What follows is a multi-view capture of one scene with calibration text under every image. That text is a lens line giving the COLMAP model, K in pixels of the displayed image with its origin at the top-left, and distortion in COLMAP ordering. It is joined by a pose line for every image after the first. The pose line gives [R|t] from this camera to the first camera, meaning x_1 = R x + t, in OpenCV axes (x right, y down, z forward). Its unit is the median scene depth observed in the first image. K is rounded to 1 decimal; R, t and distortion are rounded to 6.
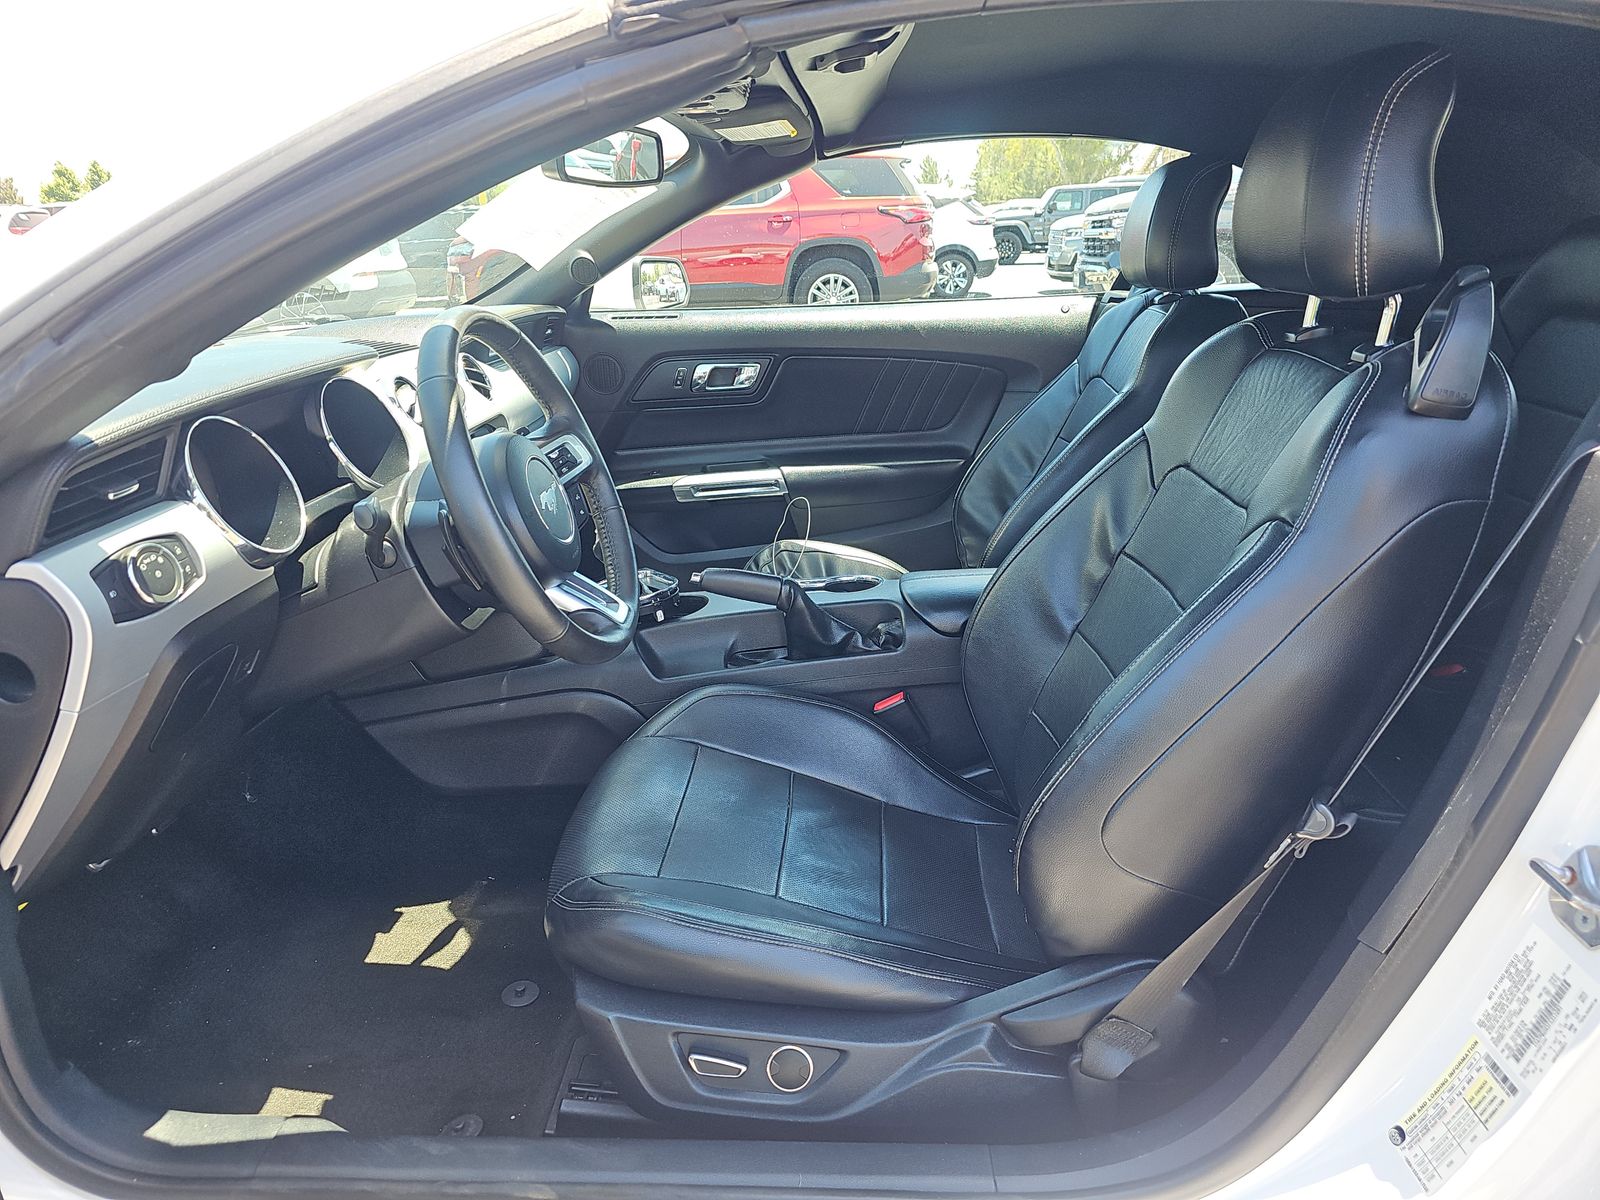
lens RADIAL K [[1053.1, 0, 800.0], [0, 1053.1, 600.0], [0, 0, 1]] dist [0.027732, -0.033628]
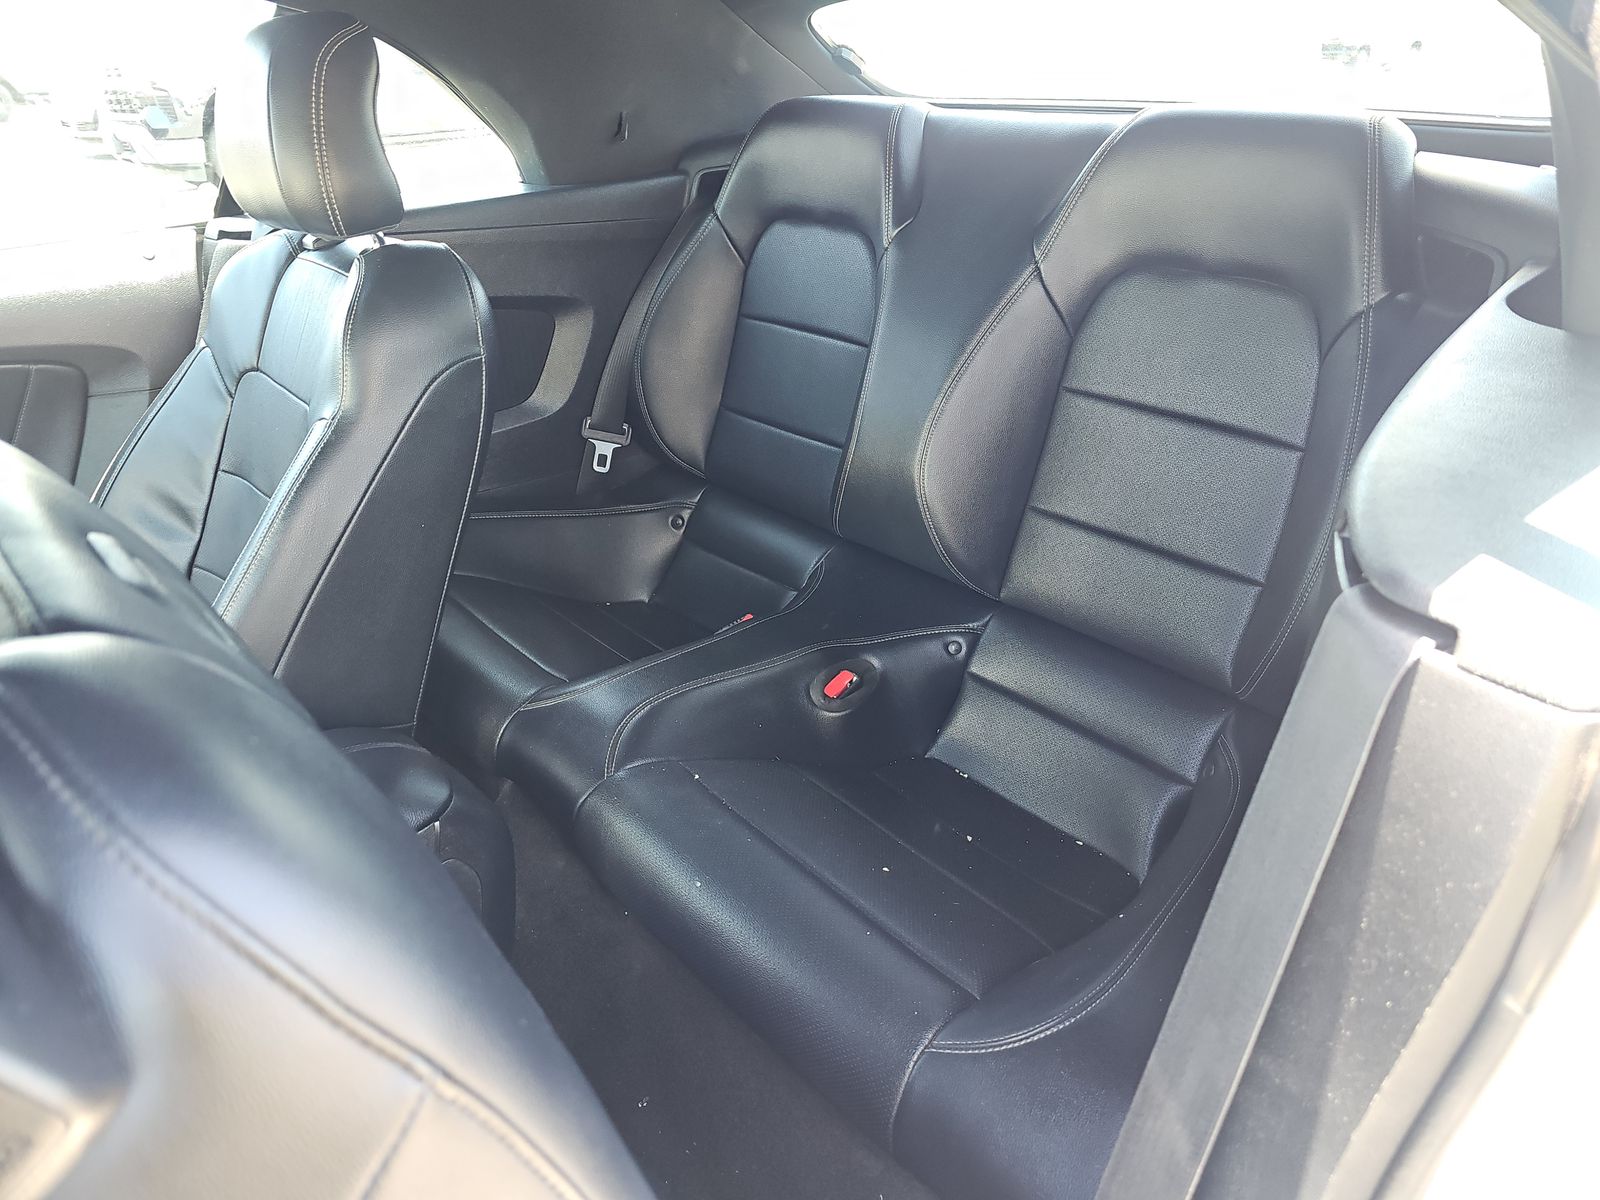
lens RADIAL K [[1053.1, 0, 800.0], [0, 1053.1, 600.0], [0, 0, 1]] dist [0.027732, -0.033628]
pose [[0.705466, -0.325152, 0.629757, 0.064986], [0.243955, 0.945660, 0.214973, -0.129460], [-0.665435, 0.001976, 0.746454, 0.290200]]
